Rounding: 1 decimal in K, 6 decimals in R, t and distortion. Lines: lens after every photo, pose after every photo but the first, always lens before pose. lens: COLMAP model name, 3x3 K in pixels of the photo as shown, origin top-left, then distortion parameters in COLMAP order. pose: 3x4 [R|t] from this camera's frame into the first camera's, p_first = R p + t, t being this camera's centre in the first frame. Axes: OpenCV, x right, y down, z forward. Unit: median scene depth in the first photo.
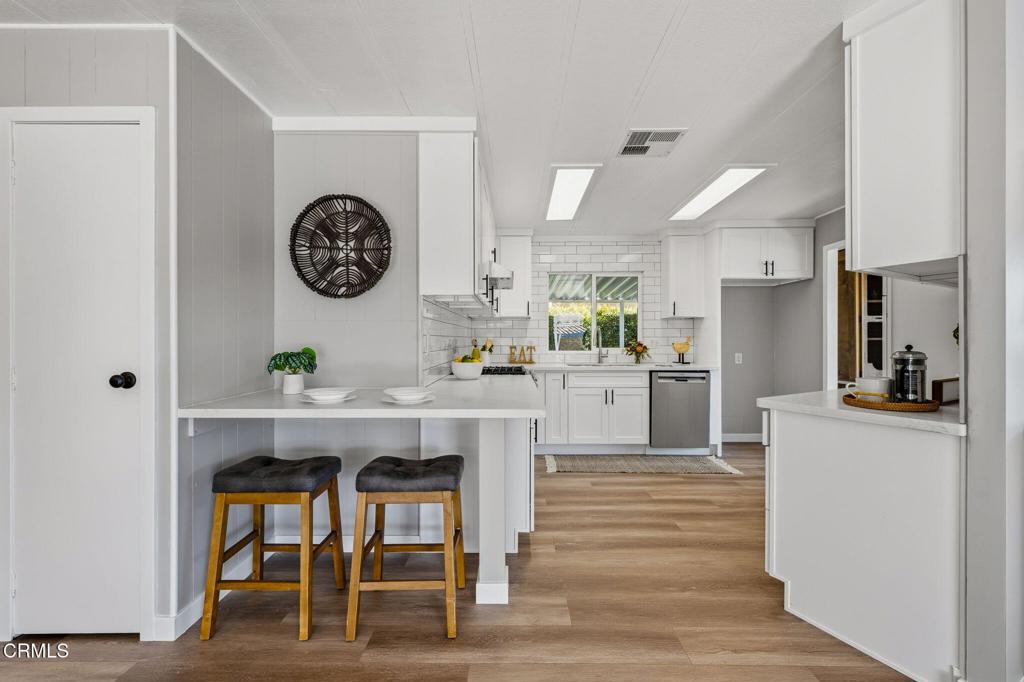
lens RADIAL K [[417.9, 0, 511.6], [0, 417.9, 340.0], [0, 0, 1]] dist [0.001995, 0.001692]
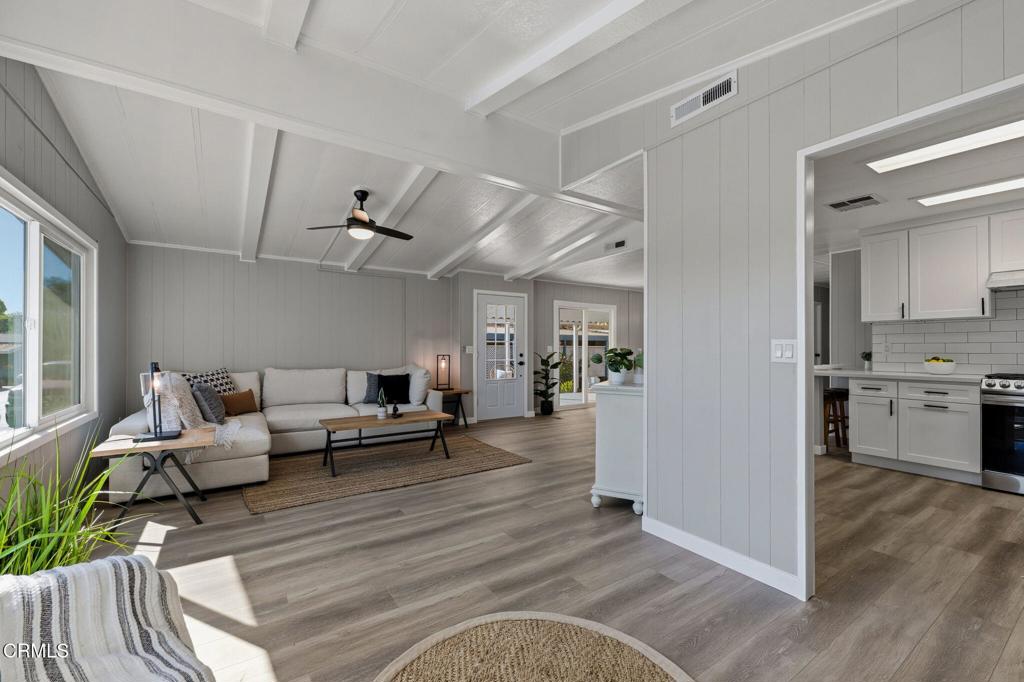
lens RADIAL K [[417.9, 0, 527.0], [0, 417.9, 345.1], [0, 0, 1]] dist [0.001995, 0.001692]
pose [[-0.827909, -0.002344, -0.560857, 1.234125], [0.000261, 0.999990, -0.004564, 0.001743], [0.560862, -0.003925, -0.827900, 0.946134]]
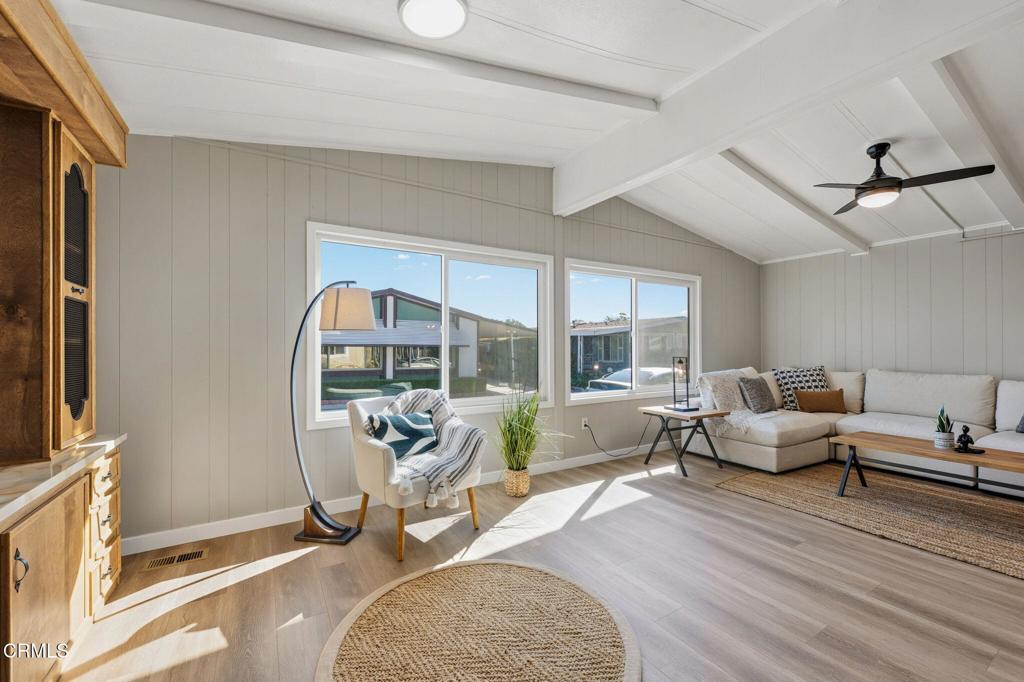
lens RADIAL K [[417.9, 0, 514.4], [0, 417.9, 341.0], [0, 0, 1]] dist [0.001995, 0.001692]
pose [[-0.519575, 0.015609, 0.854282, 0.722111], [0.001506, 0.999848, -0.017353, 0.007355], [-0.854424, -0.007729, -0.519519, 0.884063]]
